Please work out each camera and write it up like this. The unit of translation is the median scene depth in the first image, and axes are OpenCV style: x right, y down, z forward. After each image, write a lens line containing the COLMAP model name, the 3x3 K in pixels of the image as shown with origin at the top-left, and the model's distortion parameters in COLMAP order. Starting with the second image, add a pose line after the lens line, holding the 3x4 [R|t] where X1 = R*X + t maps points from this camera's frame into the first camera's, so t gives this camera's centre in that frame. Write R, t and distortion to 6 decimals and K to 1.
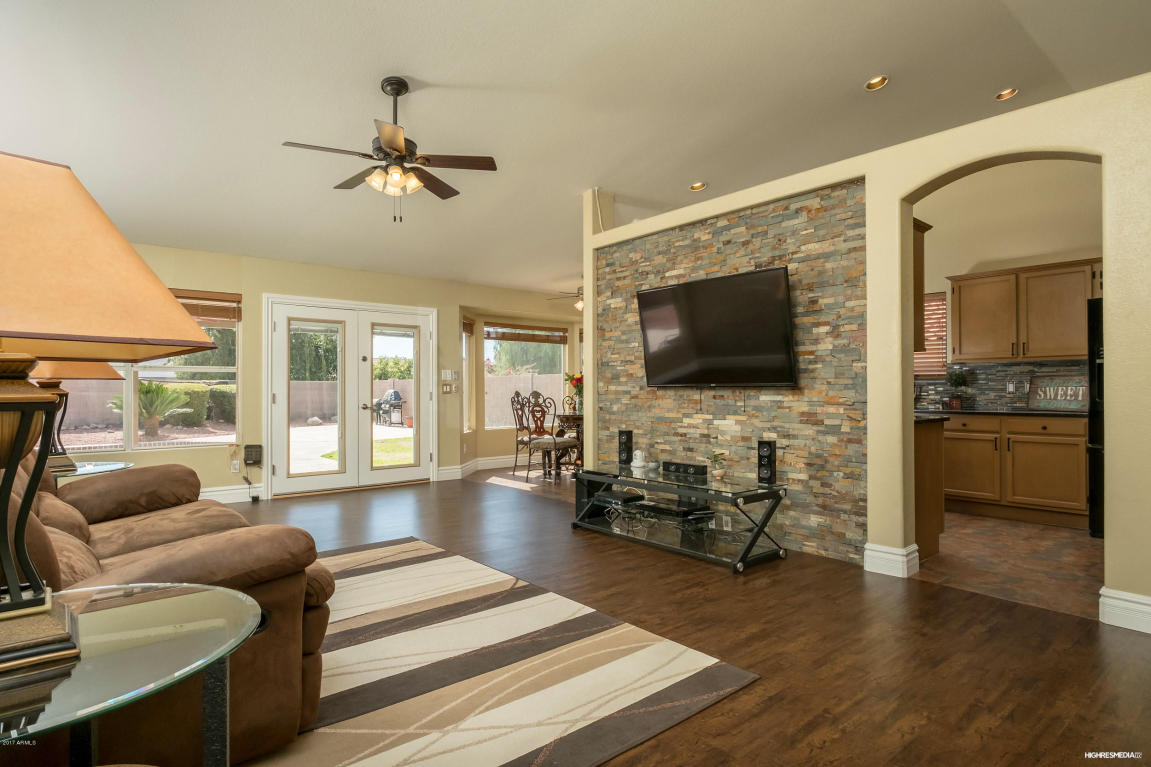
lens RADIAL K [[609.9, 0, 575.5], [0, 609.9, 383.5], [0, 0, 1]] dist [0.000484, 0.000054]
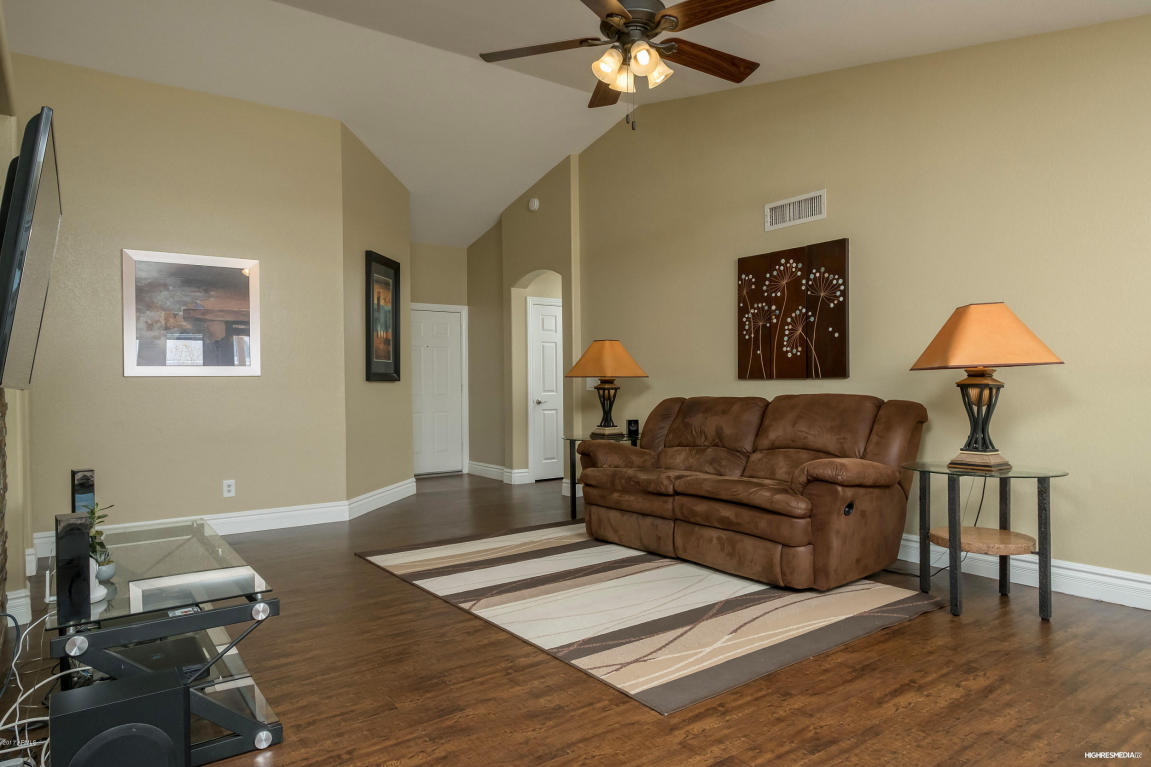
lens RADIAL K [[700.3, 0, 575.5], [0, 700.3, 383.5], [0, 0, 1]] dist [0.000143, 0.000017]
pose [[-0.997223, 0.013740, 0.073197, -0.332356], [0.012425, 0.999754, -0.018386, 0.025602], [-0.073432, -0.017426, -0.997148, 2.052203]]
